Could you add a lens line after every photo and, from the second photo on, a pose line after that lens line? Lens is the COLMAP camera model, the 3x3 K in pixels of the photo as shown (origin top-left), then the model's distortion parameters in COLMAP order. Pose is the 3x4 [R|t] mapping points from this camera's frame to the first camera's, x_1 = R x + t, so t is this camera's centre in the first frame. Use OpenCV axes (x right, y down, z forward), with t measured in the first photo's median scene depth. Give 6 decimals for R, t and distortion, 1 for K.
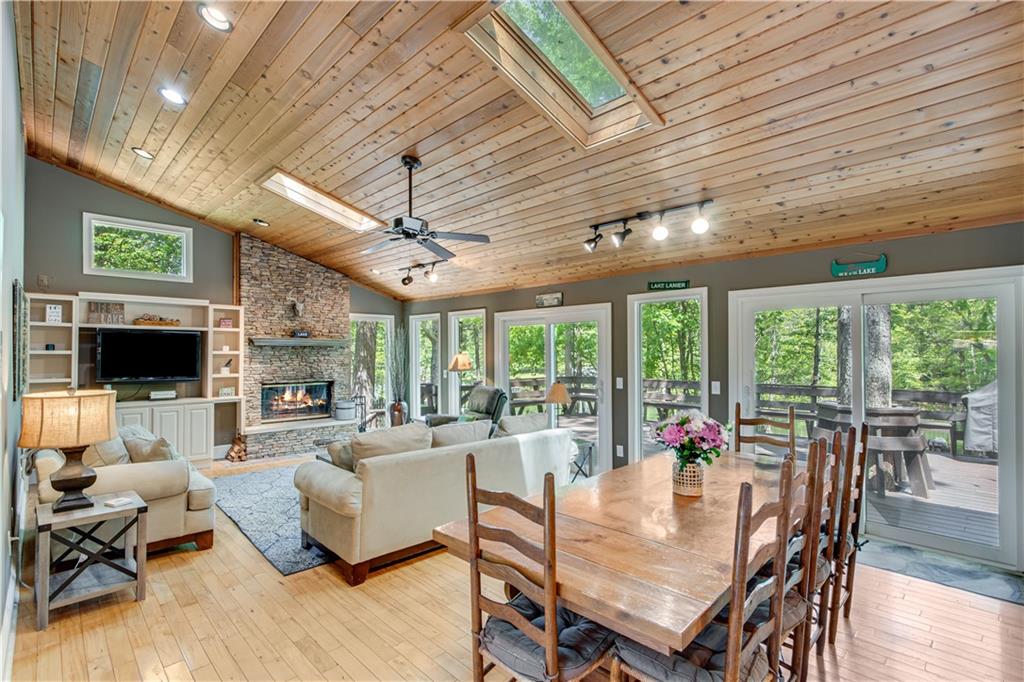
lens RADIAL K [[474.8, 0, 526.7], [0, 474.8, 352.8], [0, 0, 1]] dist [0.005961, -0.000930]
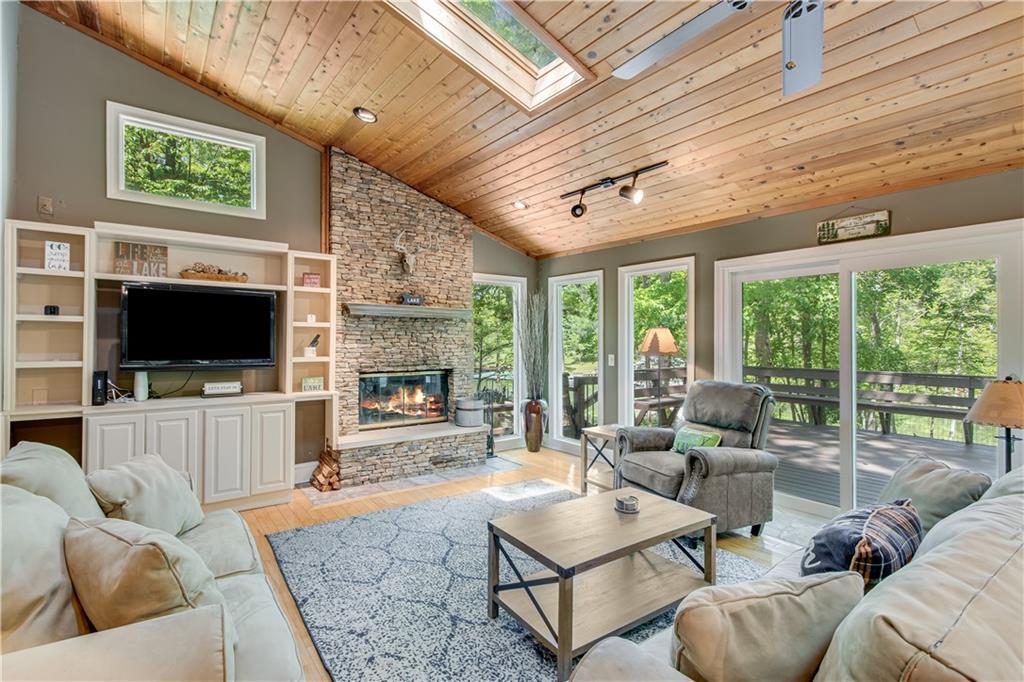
lens RADIAL K [[474.8, 0, 511.9], [0, 474.8, 341.3], [0, 0, 1]] dist [0.005961, -0.000930]
pose [[0.988821, 0.002877, -0.149081, -0.260534], [-0.002672, 0.999995, 0.001576, 0.021000], [0.149085, -0.001160, 0.988824, 0.392235]]
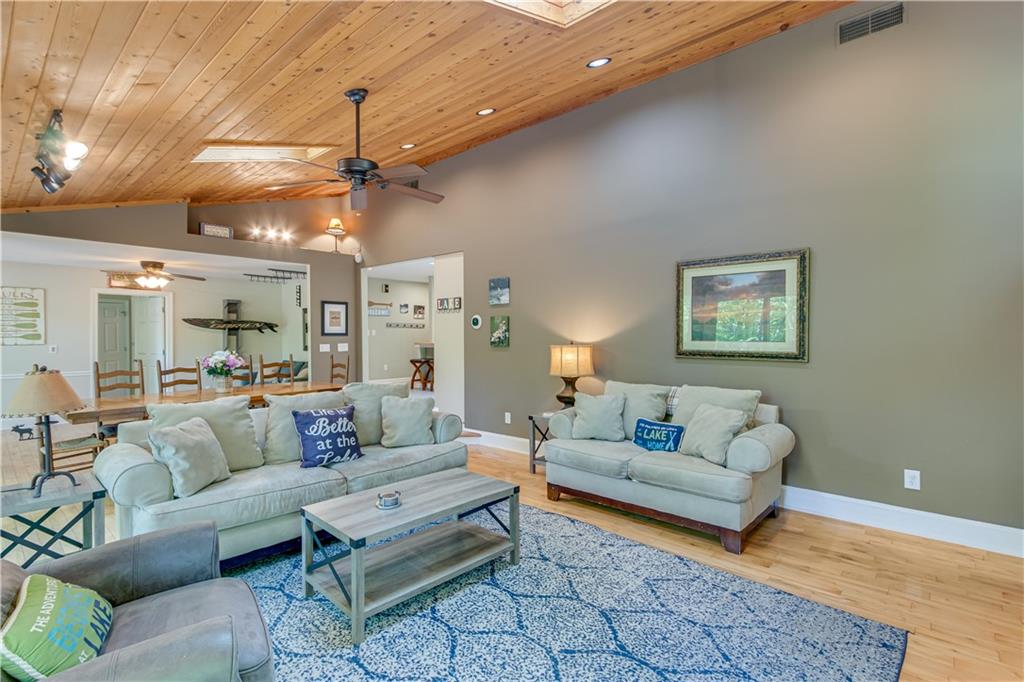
lens RADIAL K [[486.4, 0, 519.0], [0, 486.4, 338.8], [0, 0, 1]] dist [0.001817, 0.000035]
pose [[-0.999010, 0.001241, -0.044475, -0.312765], [0.001371, 0.999995, -0.002888, 0.027733], [0.044471, -0.002946, -0.999006, 1.199281]]
